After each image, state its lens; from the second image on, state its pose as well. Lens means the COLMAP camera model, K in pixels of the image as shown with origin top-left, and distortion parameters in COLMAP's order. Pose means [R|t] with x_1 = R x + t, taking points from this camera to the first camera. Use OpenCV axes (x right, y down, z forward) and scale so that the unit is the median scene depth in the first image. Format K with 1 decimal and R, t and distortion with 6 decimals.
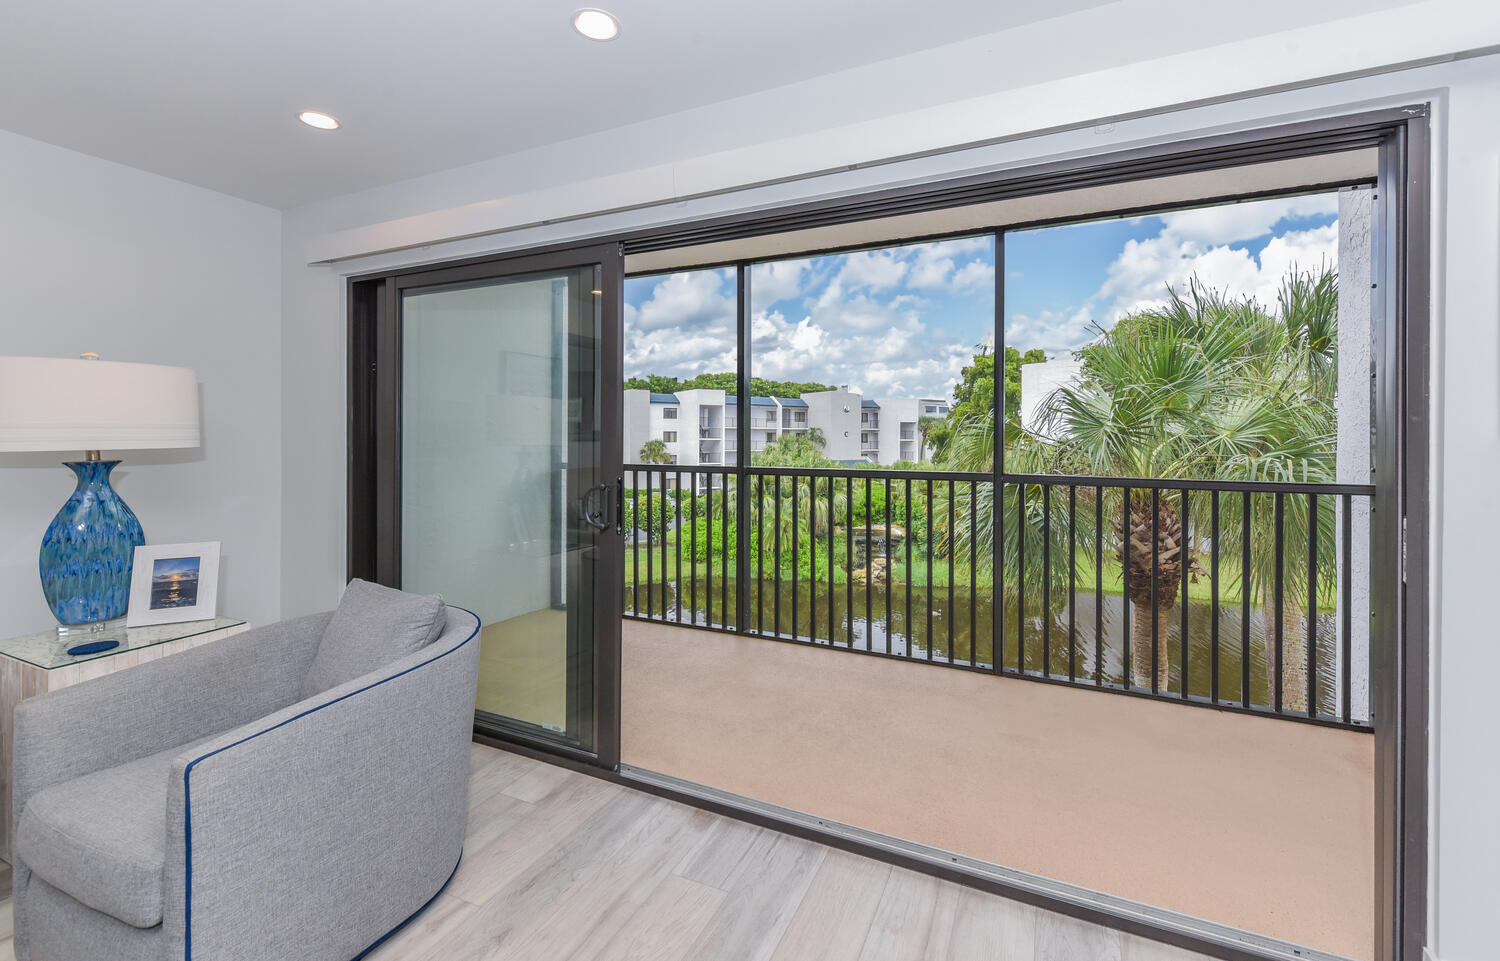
lens RADIAL K [[599.3, 0, 747.2], [0, 599.3, 444.7], [0, 0, 1]] dist [0.009290, -0.000698]
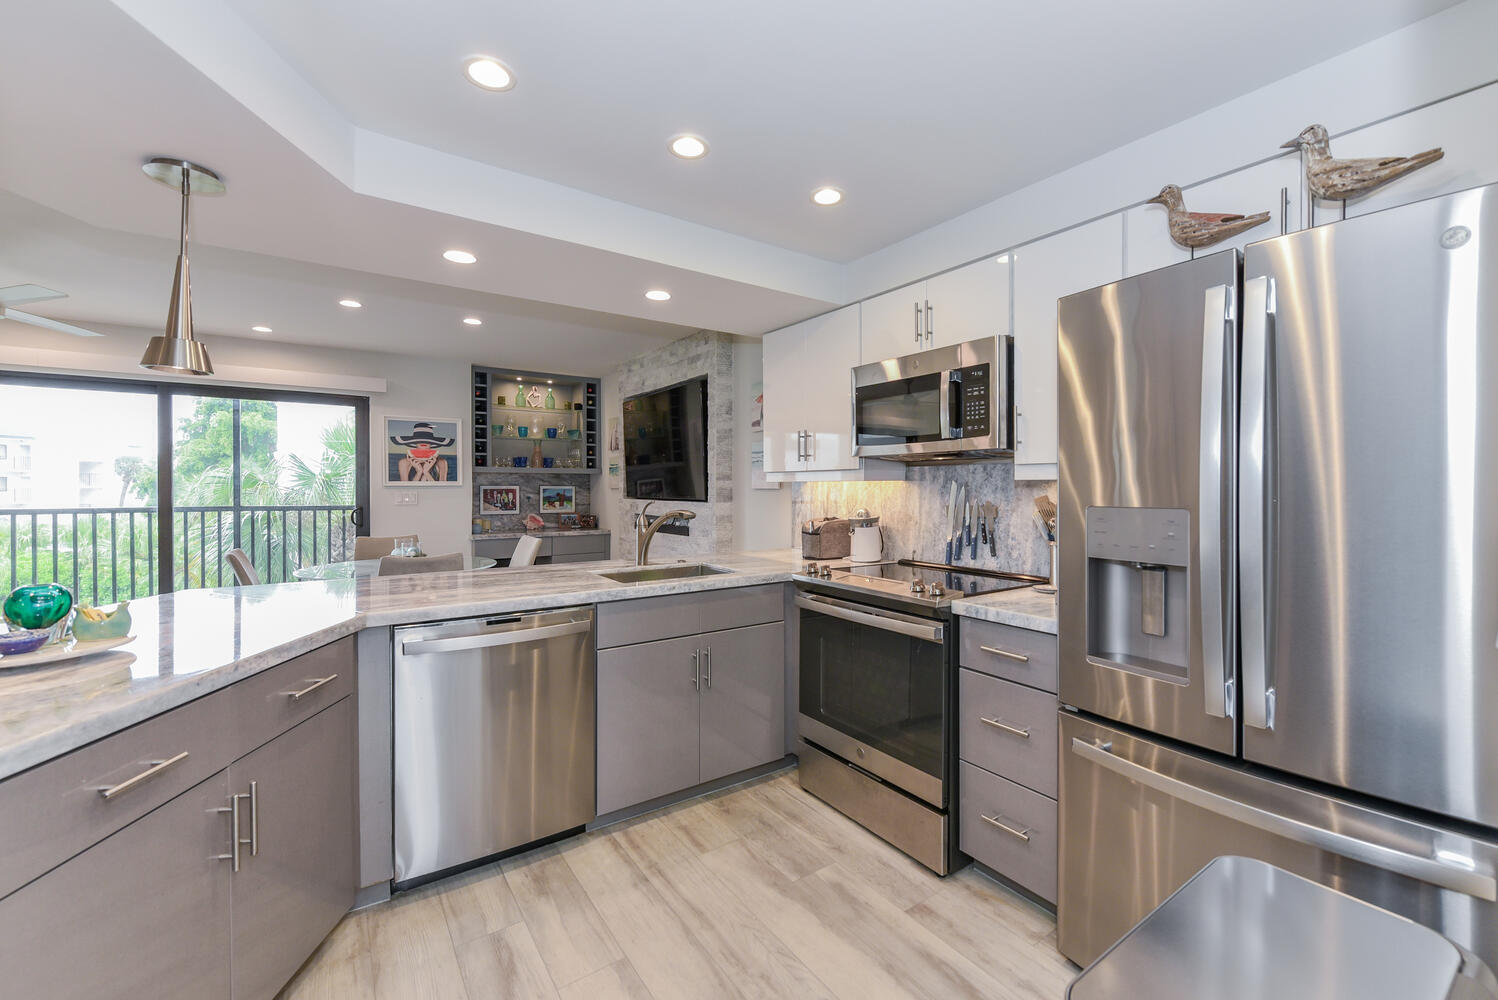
lens RADIAL K [[630.8, 0, 783.1], [0, 630.8, 493.2], [0, 0, 1]] dist [-0.003811, 0.000108]
pose [[0.452857, -0.008932, 0.891538, -0.396071], [0.005057, 0.999959, 0.007450, 0.002015], [-0.891569, 0.001135, 0.452884, -0.998953]]
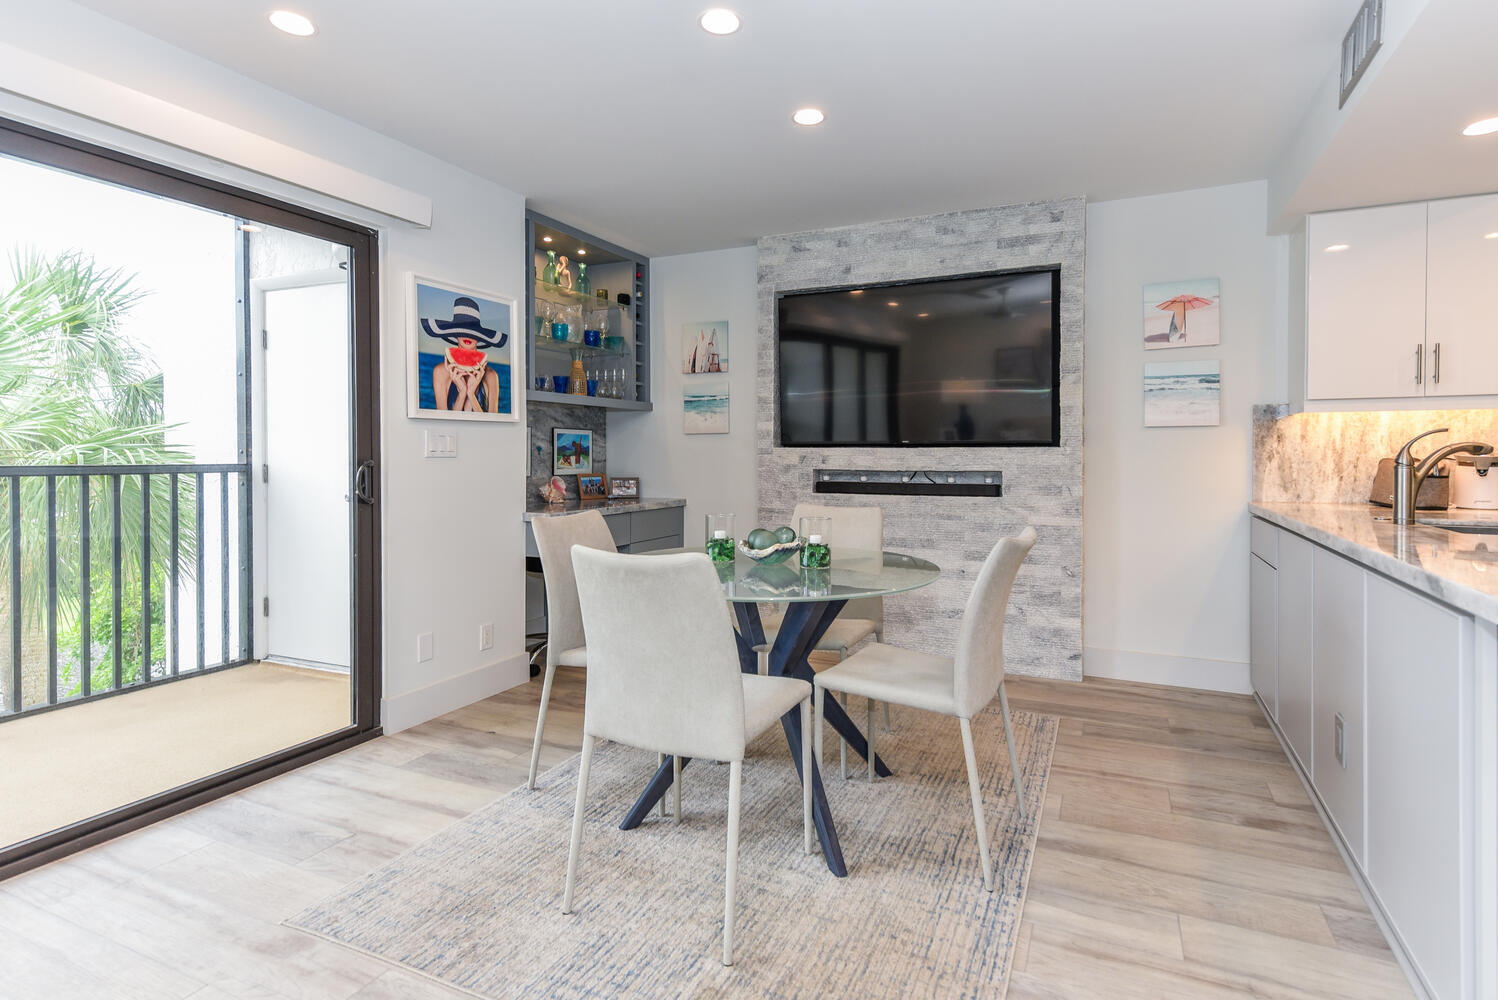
lens RADIAL K [[760.3, 0, 764.8], [0, 760.3, 462.5], [0, 0, 1]] dist [0.005316, 0.004419]
pose [[-0.040575, -0.012360, 0.999100, -0.394766], [0.006254, 0.999901, 0.012624, 0.028047], [-0.999157, 0.006761, -0.040493, -0.080174]]
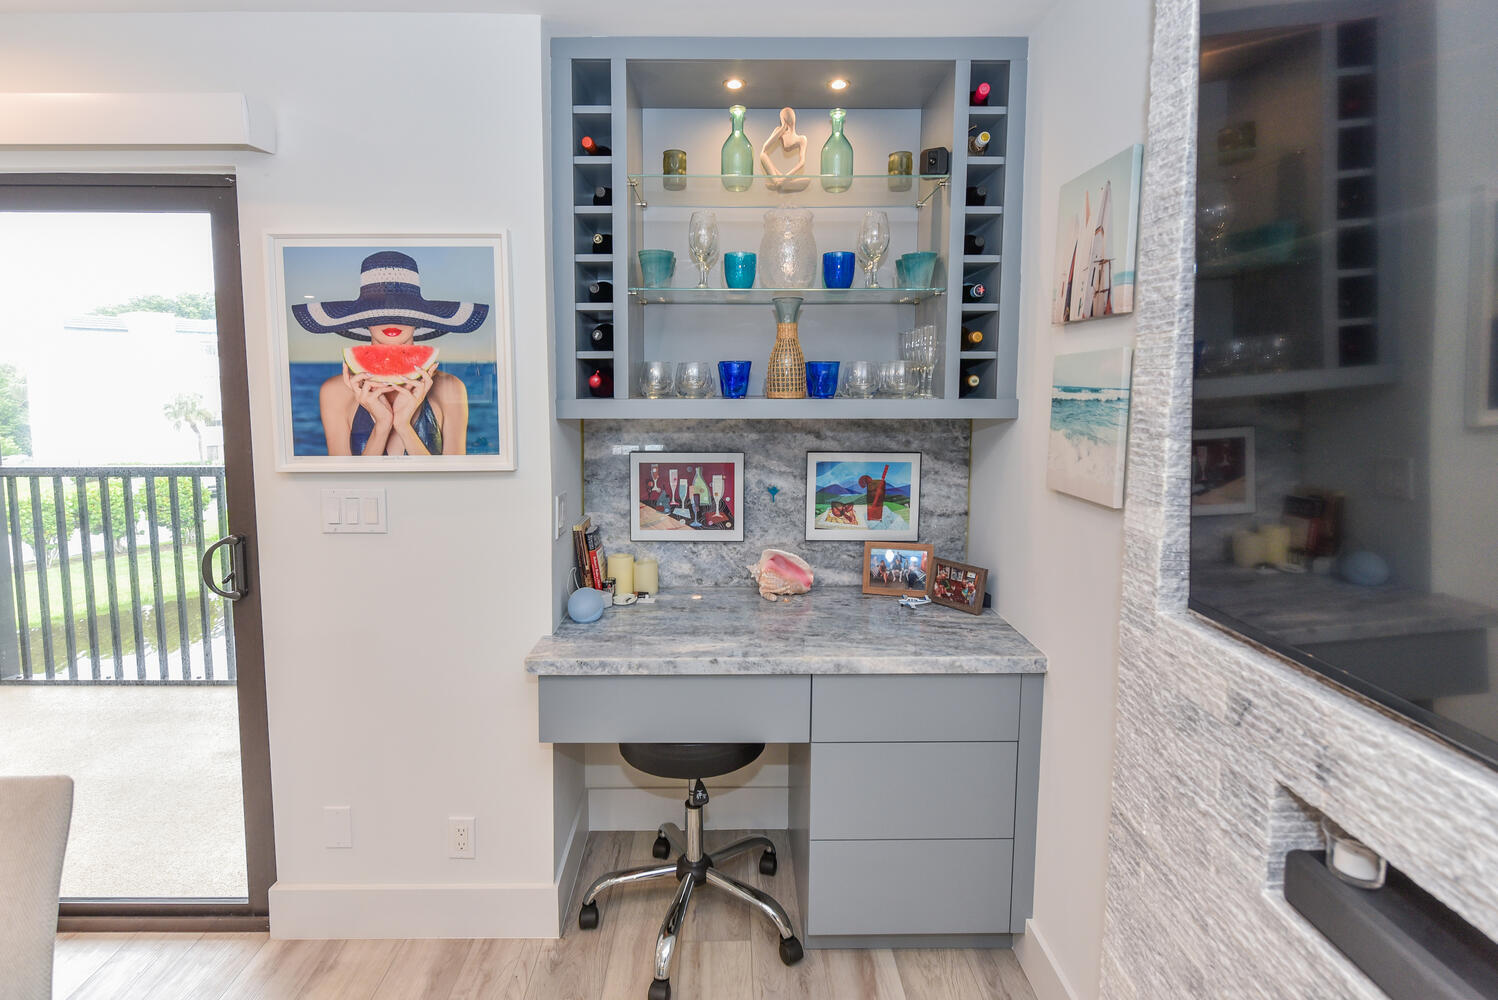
lens RADIAL K [[760.3, 0, 735.1], [0, 760.3, 456.3], [0, 0, 1]] dist [0.005316, 0.004419]
pose [[0.880987, -0.047564, 0.470744, 0.350933], [0.003021, 0.995480, 0.094928, -0.055941], [-0.473131, -0.082208, 0.877148, -0.286500]]
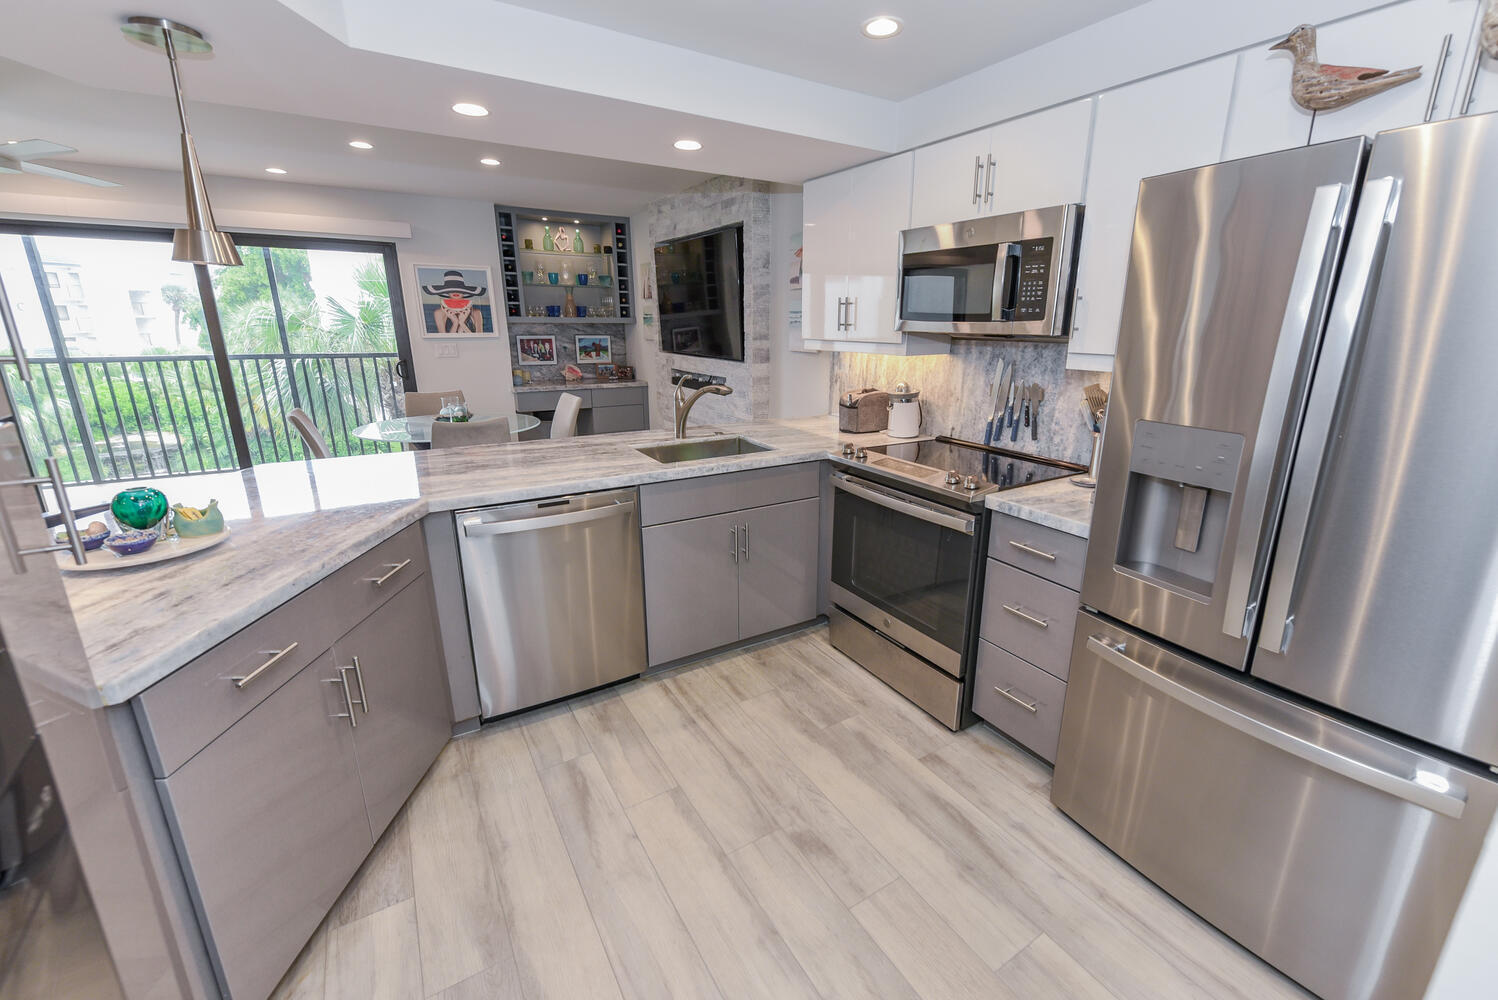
lens RADIAL K [[628.8, 0, 782.5], [0, 628.8, 501.5], [0, 0, 1]] dist [-0.005697, 0.000117]
pose [[0.505219, -0.234426, 0.830541, -0.392056], [-0.004250, 0.961710, 0.274035, -0.037417], [-0.862981, -0.141977, 0.484878, -0.995830]]
